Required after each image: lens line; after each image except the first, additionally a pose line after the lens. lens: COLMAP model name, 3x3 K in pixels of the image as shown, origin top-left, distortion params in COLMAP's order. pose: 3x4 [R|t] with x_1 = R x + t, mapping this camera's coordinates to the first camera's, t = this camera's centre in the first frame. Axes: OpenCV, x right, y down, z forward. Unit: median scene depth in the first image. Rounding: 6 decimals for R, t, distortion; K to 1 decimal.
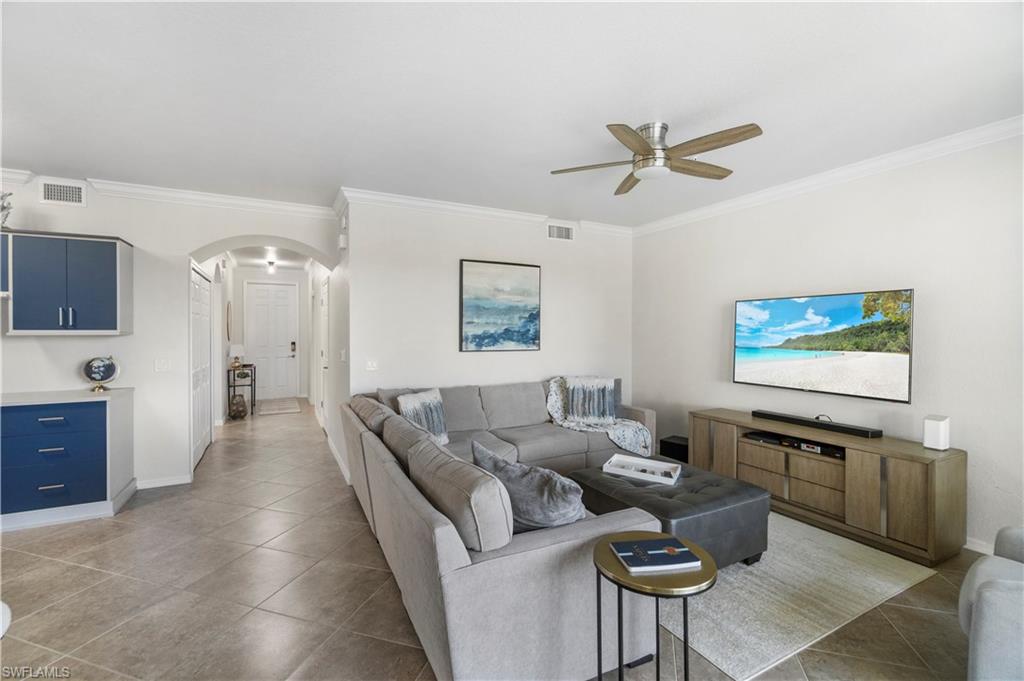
lens RADIAL K [[440.6, 0, 510.7], [0, 440.6, 337.2], [0, 0, 1]] dist [-0.015355, -0.000124]
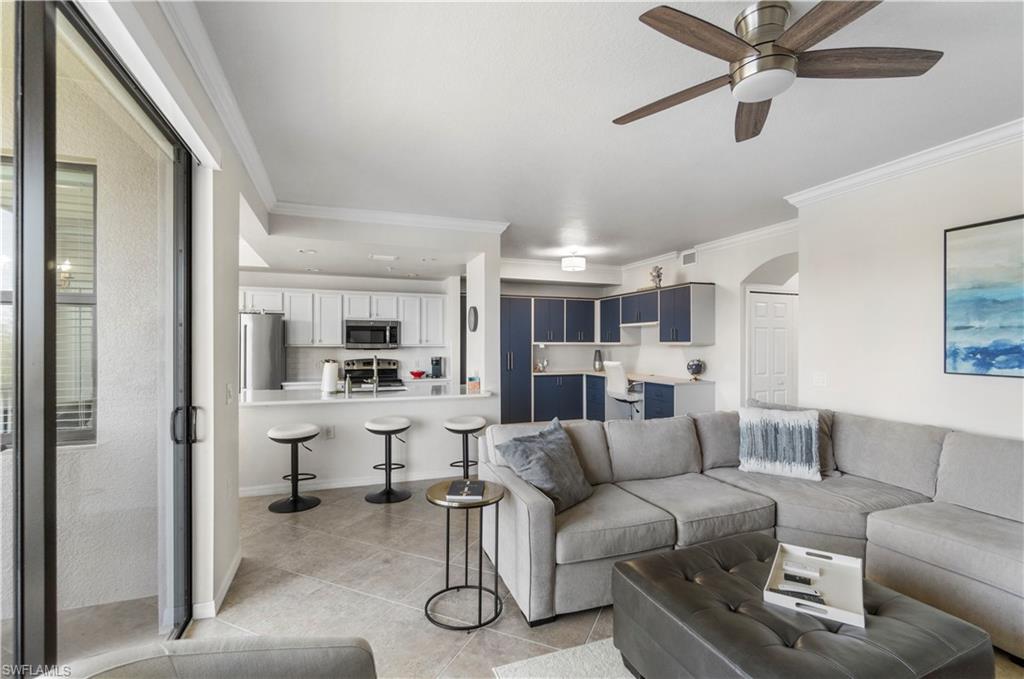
lens RADIAL K [[440.6, 0, 509.3], [0, 440.6, 342.0], [0, 0, 1]] dist [-0.015355, -0.000124]
pose [[-0.122575, -0.003064, -0.992454, 0.592580], [-0.011021, 0.999938, -0.001726, -0.005166], [0.992398, 0.010726, -0.122601, 0.446379]]
